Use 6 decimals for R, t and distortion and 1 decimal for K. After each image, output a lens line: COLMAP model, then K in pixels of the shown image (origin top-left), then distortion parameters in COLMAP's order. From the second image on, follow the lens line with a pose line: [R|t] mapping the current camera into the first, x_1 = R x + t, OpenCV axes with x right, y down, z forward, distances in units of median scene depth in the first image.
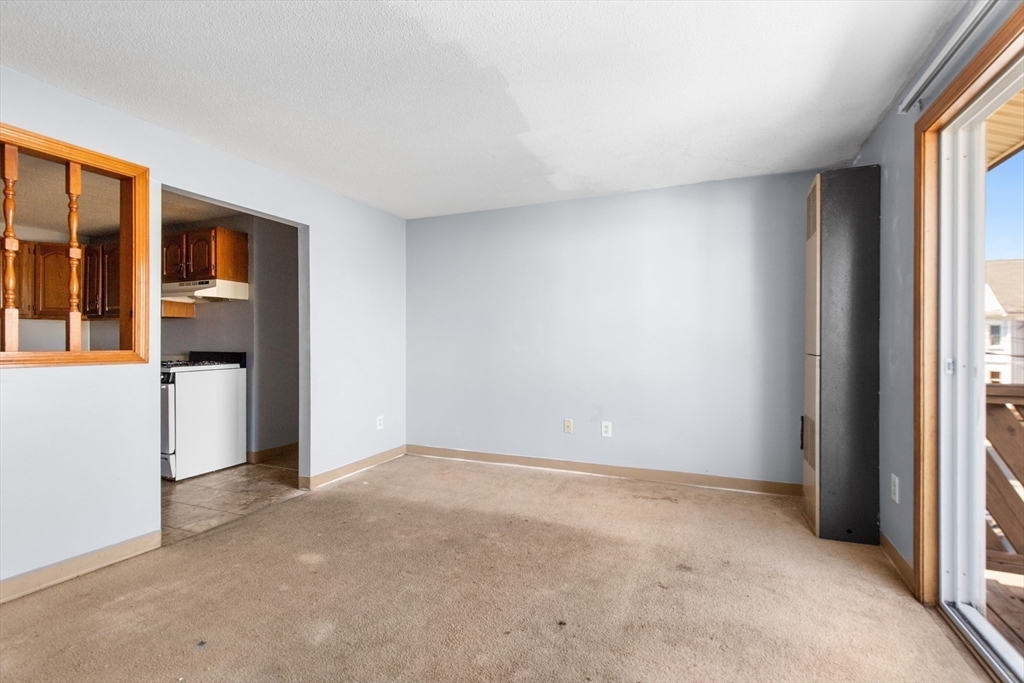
lens RADIAL K [[477.8, 0, 511.1], [0, 477.8, 338.3], [0, 0, 1]] dist [0.010922, 0.000295]
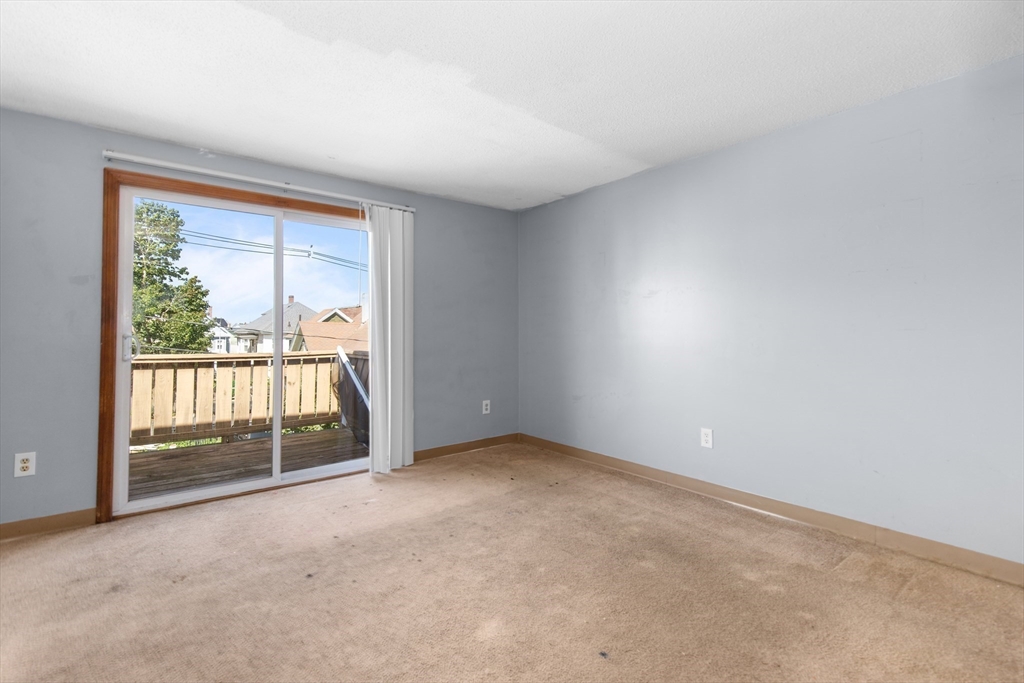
lens RADIAL K [[477.8, 0, 511.1], [0, 477.8, 338.3], [0, 0, 1]] dist [0.010922, 0.000295]
pose [[-0.888768, -0.002169, 0.458352, -0.765433], [-0.004272, 0.999985, -0.003550, 0.019785], [-0.458337, -0.005113, -0.888764, 1.613364]]
